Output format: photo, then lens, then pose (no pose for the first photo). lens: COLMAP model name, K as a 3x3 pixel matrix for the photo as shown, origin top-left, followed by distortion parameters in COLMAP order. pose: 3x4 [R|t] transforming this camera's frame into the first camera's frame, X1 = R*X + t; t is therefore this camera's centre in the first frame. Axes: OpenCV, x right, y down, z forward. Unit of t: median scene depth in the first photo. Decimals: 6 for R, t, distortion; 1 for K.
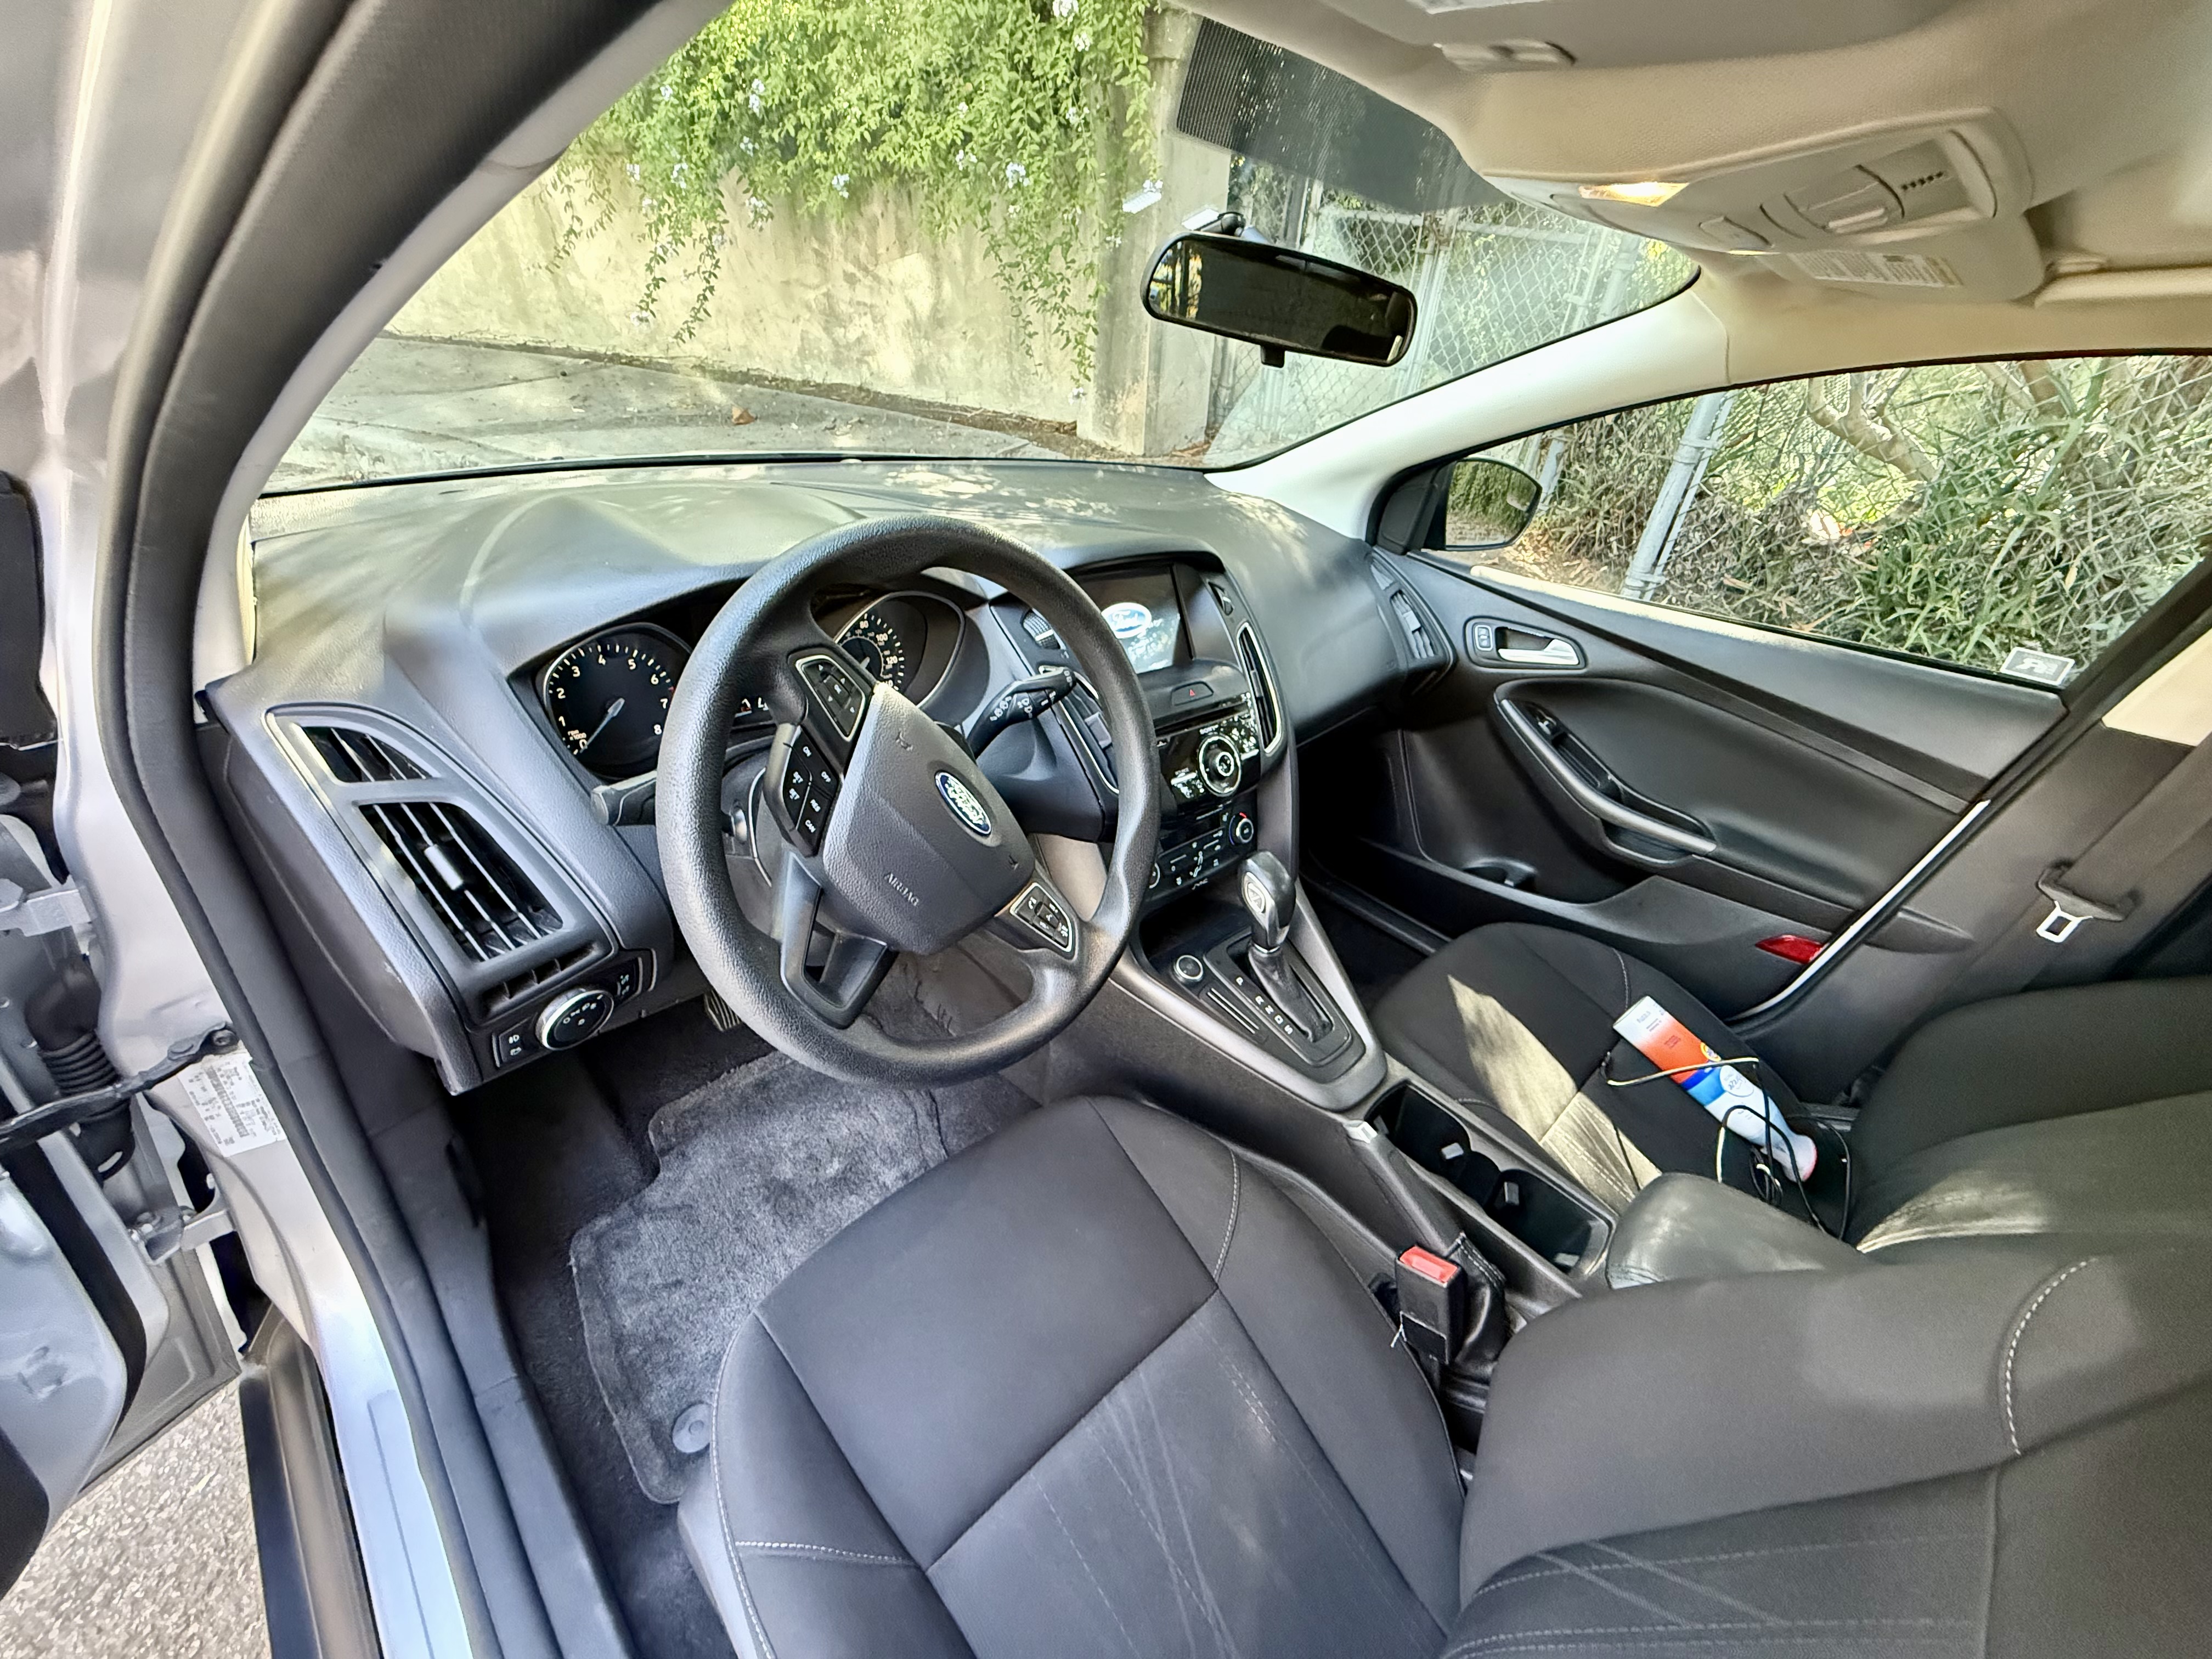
lens RADIAL K [[879.8, 0, 1098.1], [0, 879.8, 829.4], [0, 0, 1]] dist [-0.000553, 0.000099]
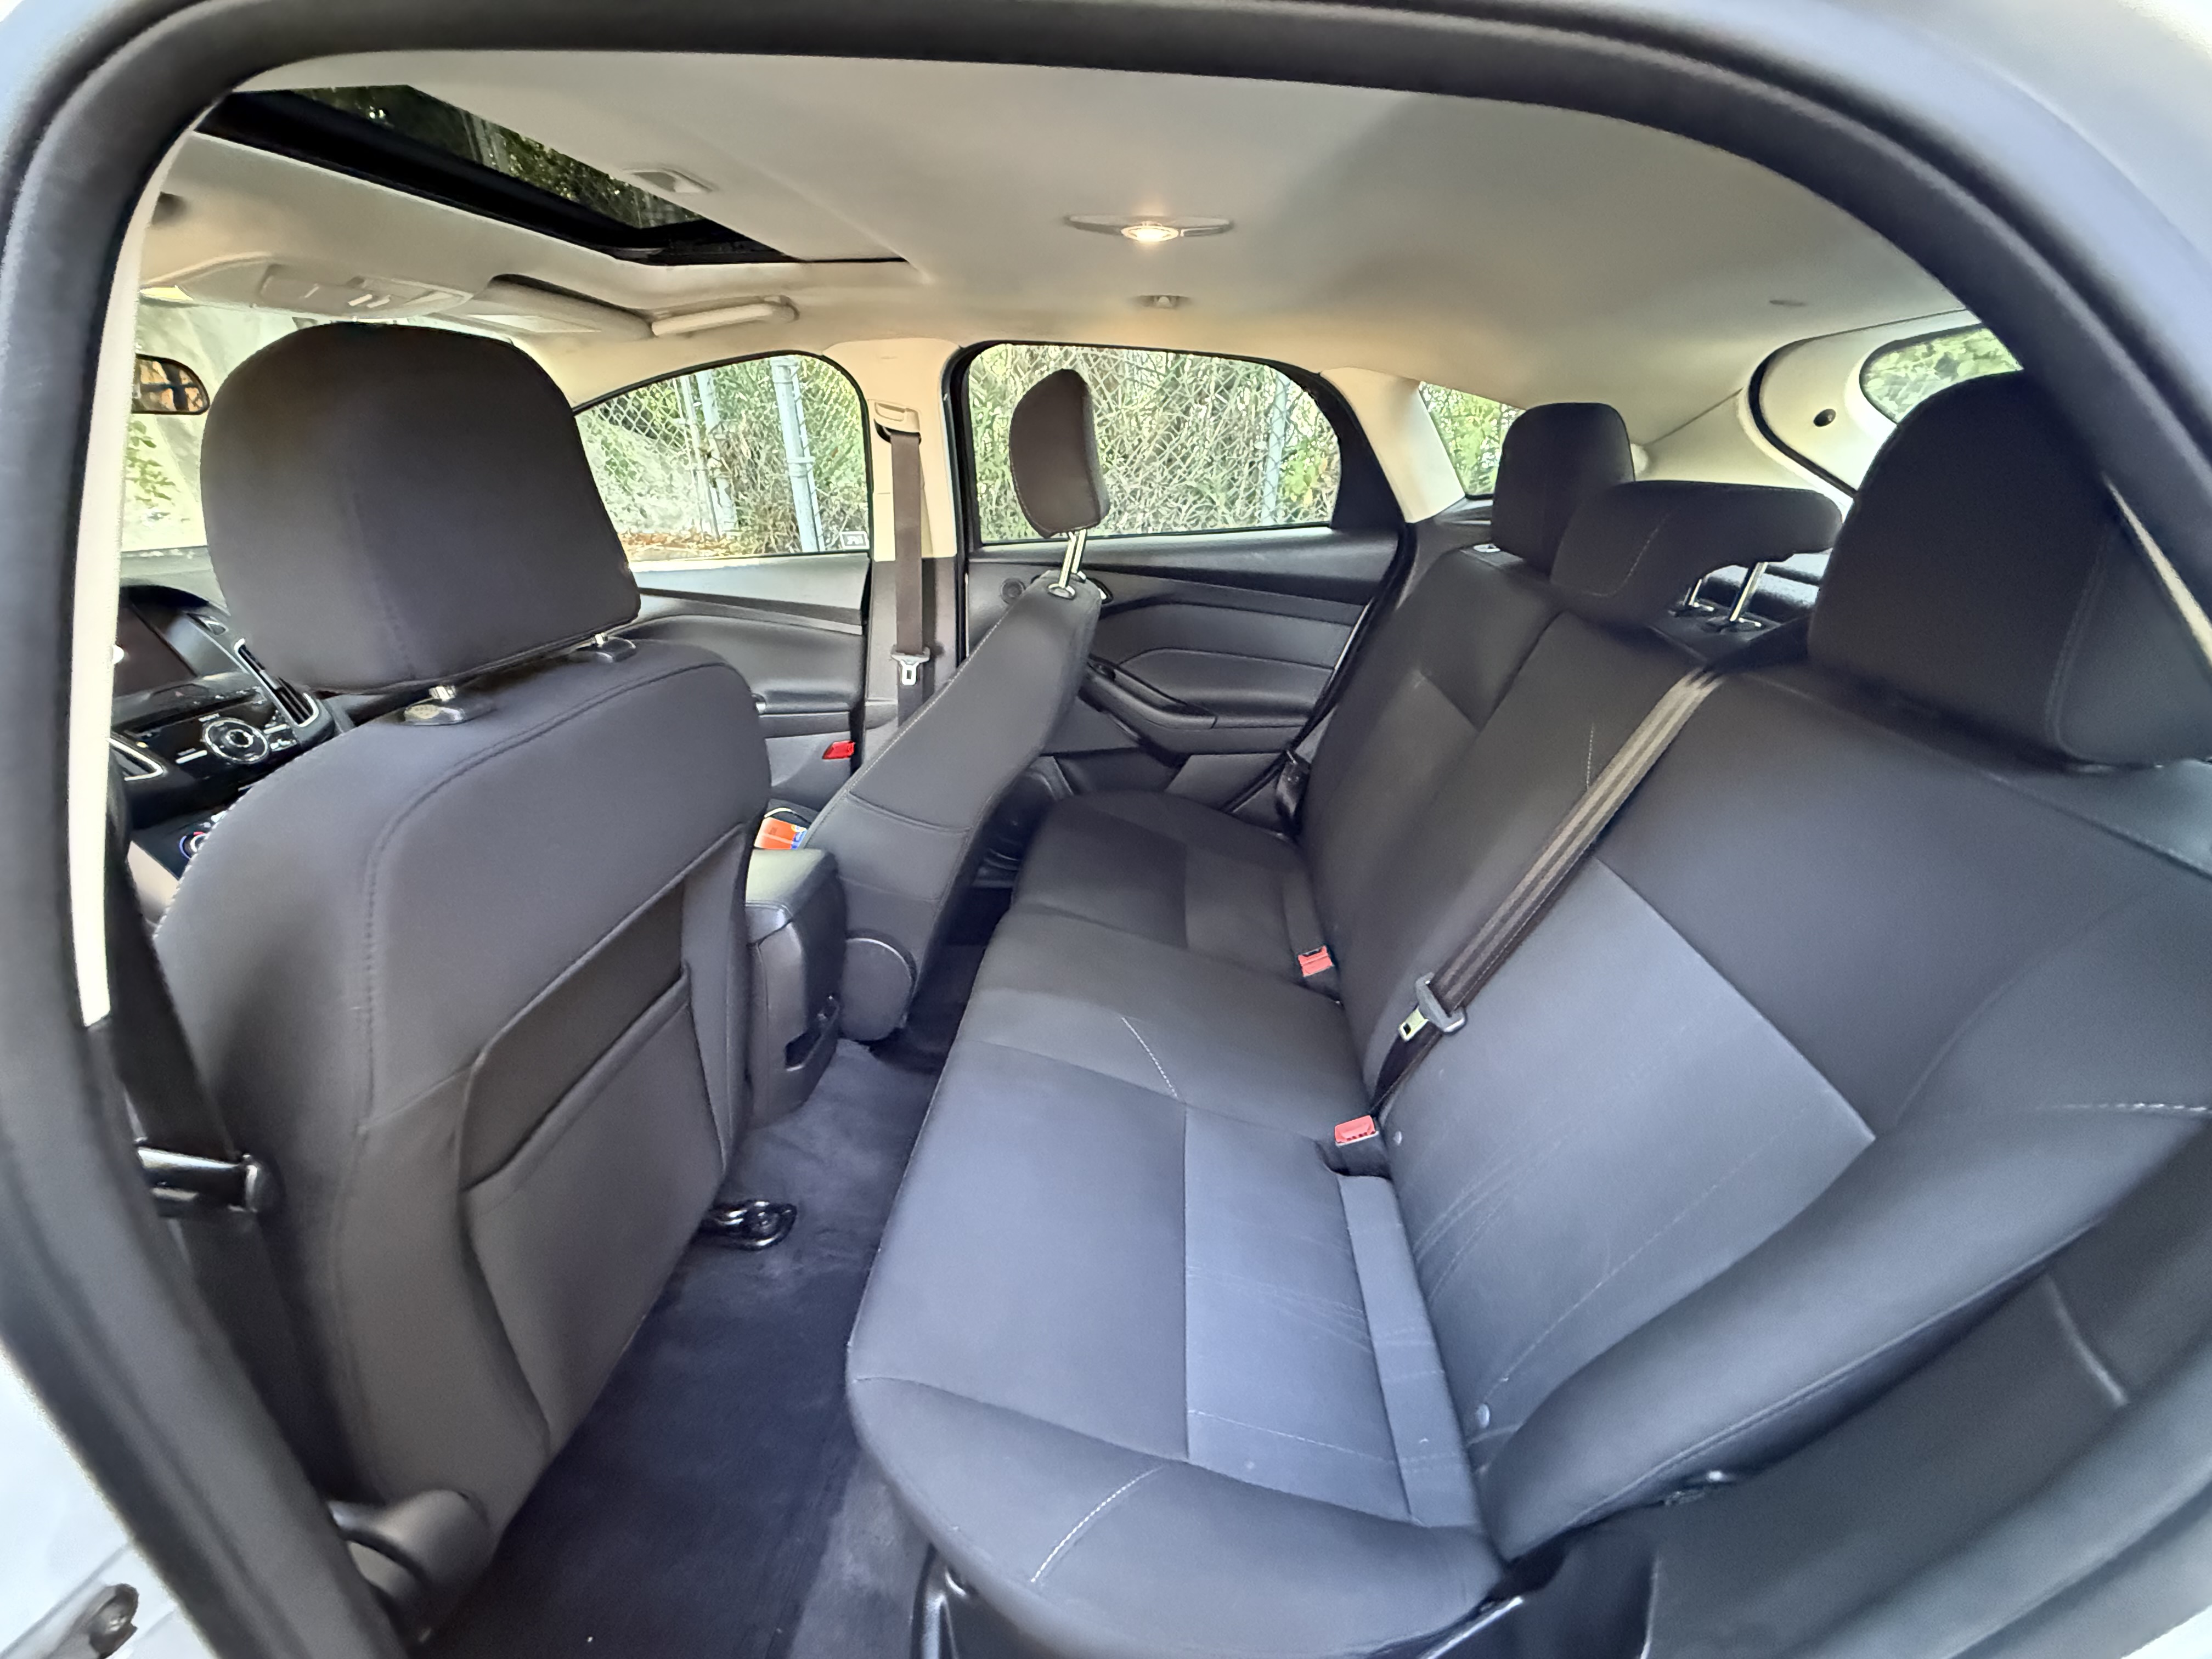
lens RADIAL K [[879.8, 0, 1098.1], [0, 879.8, 829.4], [0, 0, 1]] dist [-0.000553, 0.000099]
pose [[0.748286, -0.376986, 0.545847, 0.226833], [0.410911, 0.909373, 0.064747, 0.318236], [-0.520788, 0.175846, 0.835379, -0.440904]]
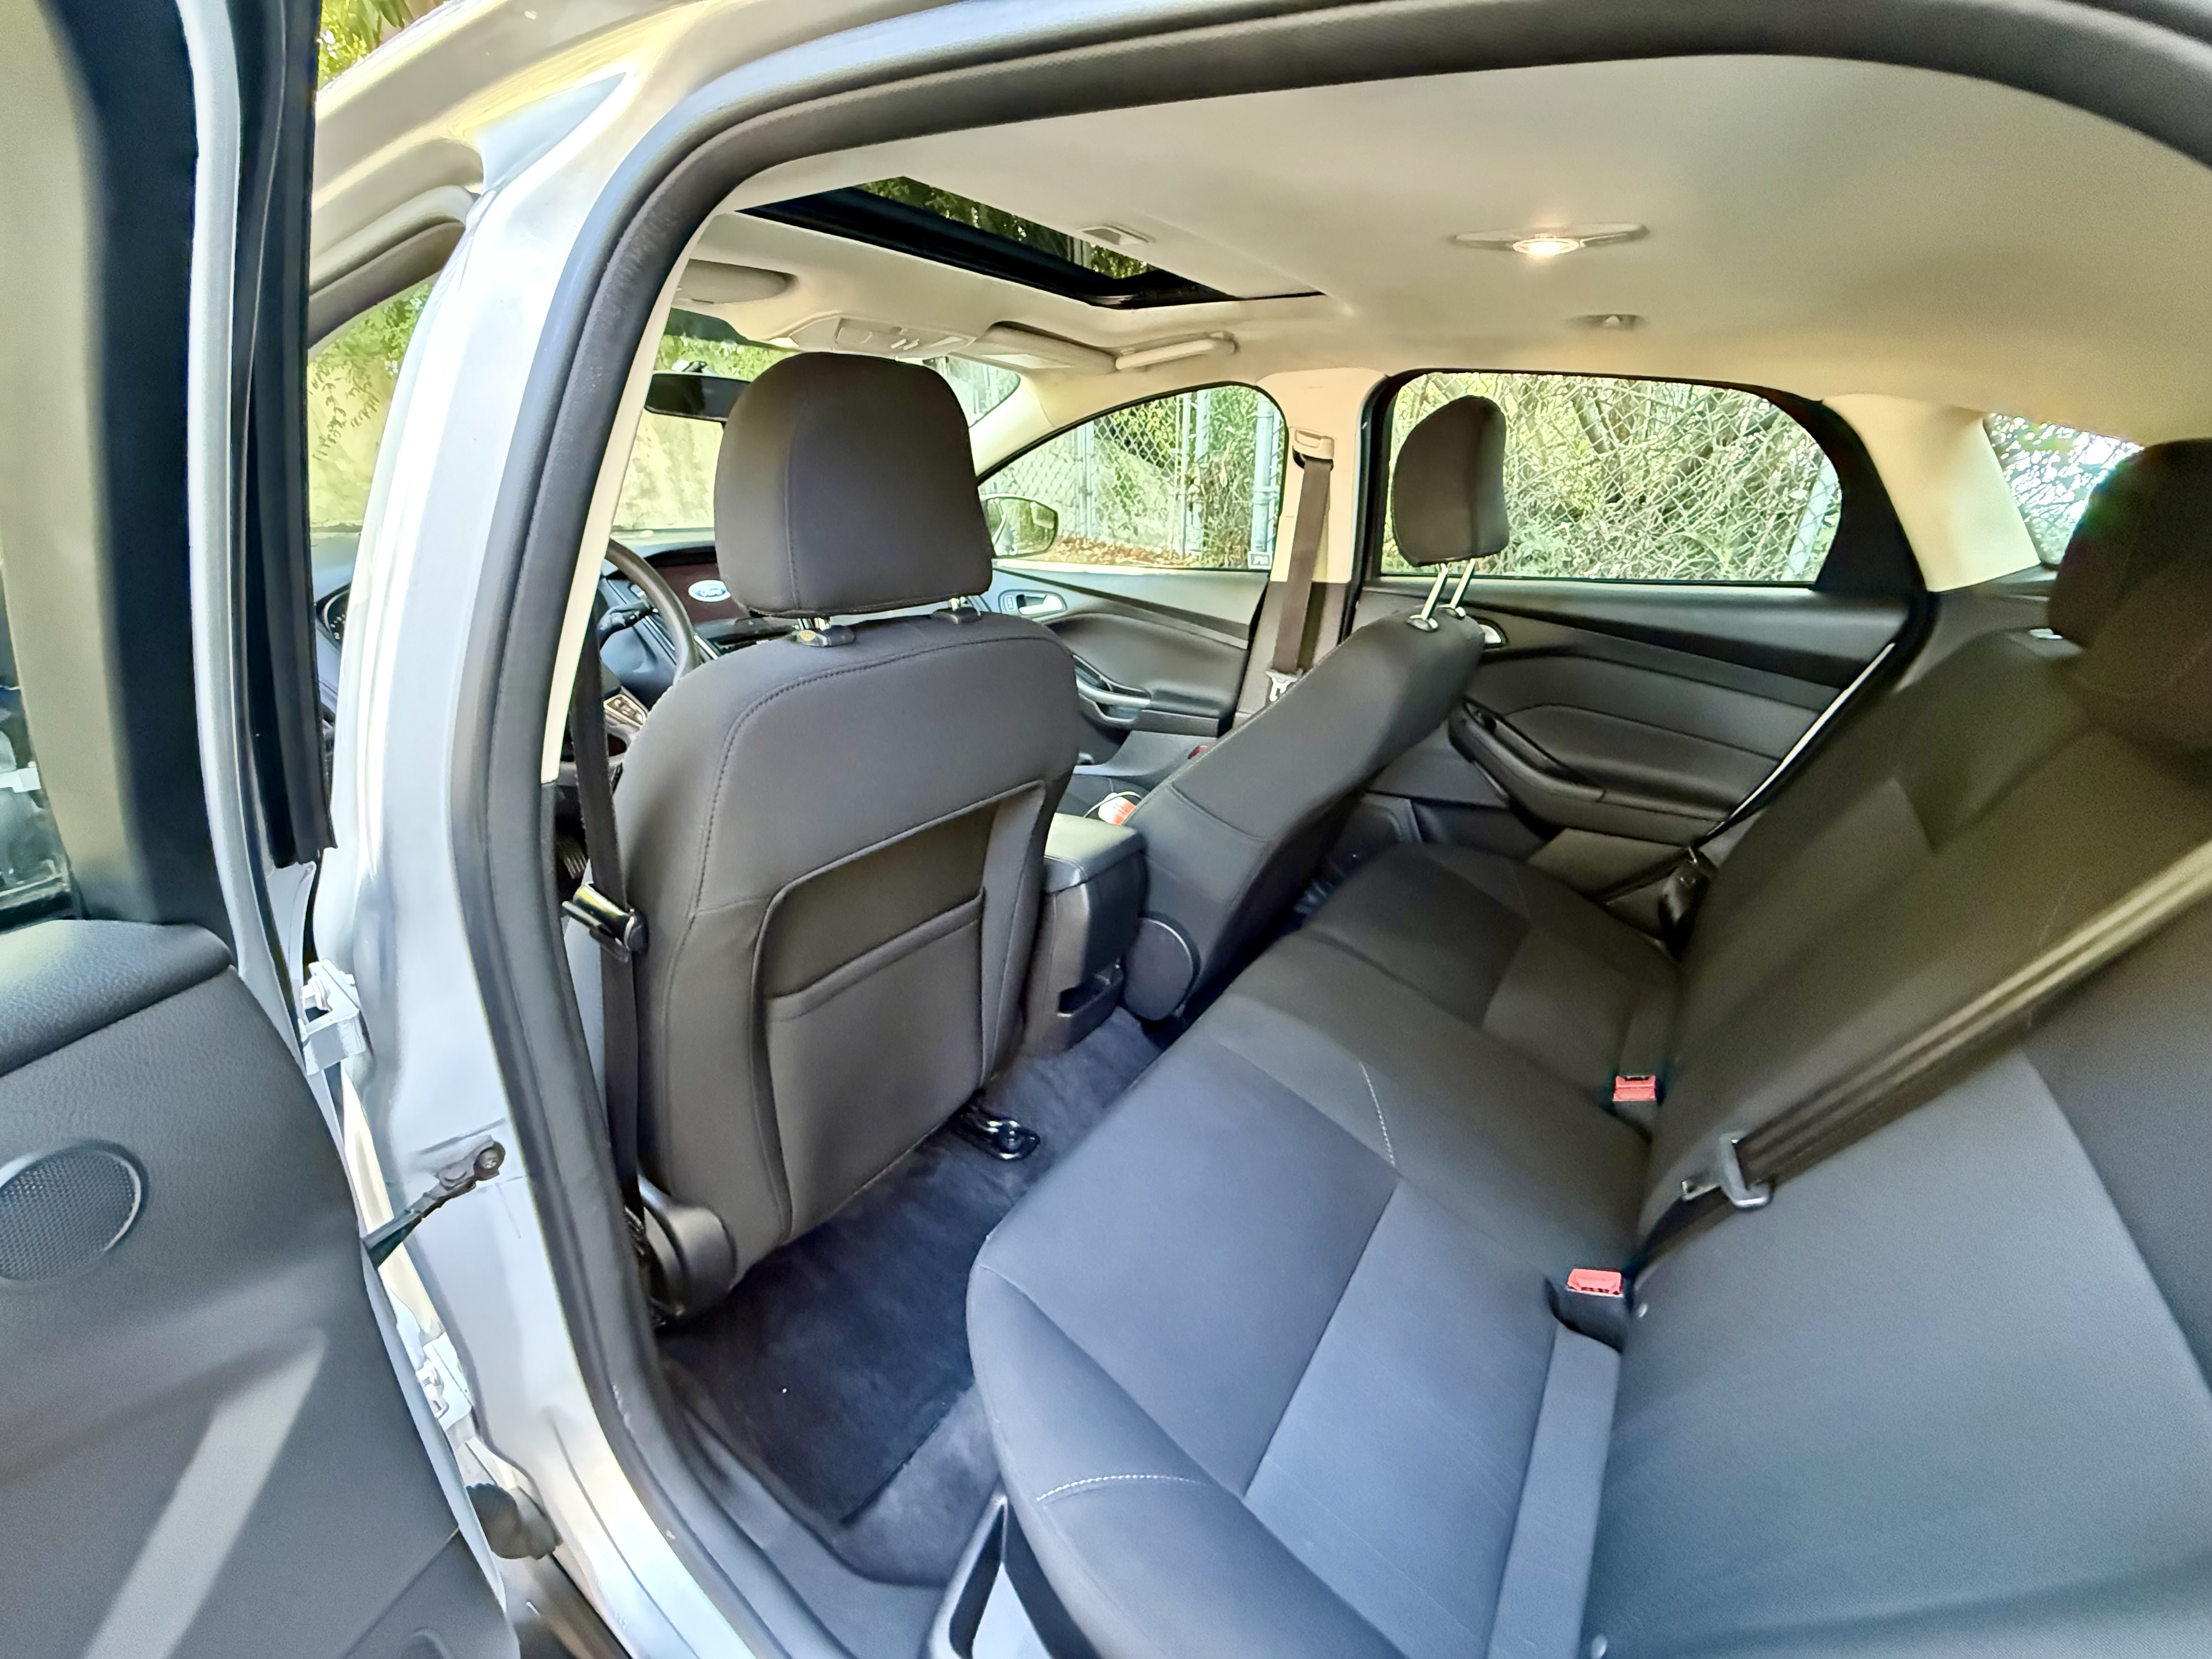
lens RADIAL K [[879.8, 0, 1098.1], [0, 879.8, 829.4], [0, 0, 1]] dist [-0.000553, 0.000099]
pose [[0.975876, -0.159294, 0.149306, 0.312998], [0.176135, 0.978504, -0.107268, 0.377305], [-0.129010, 0.130978, 0.982955, -0.497628]]
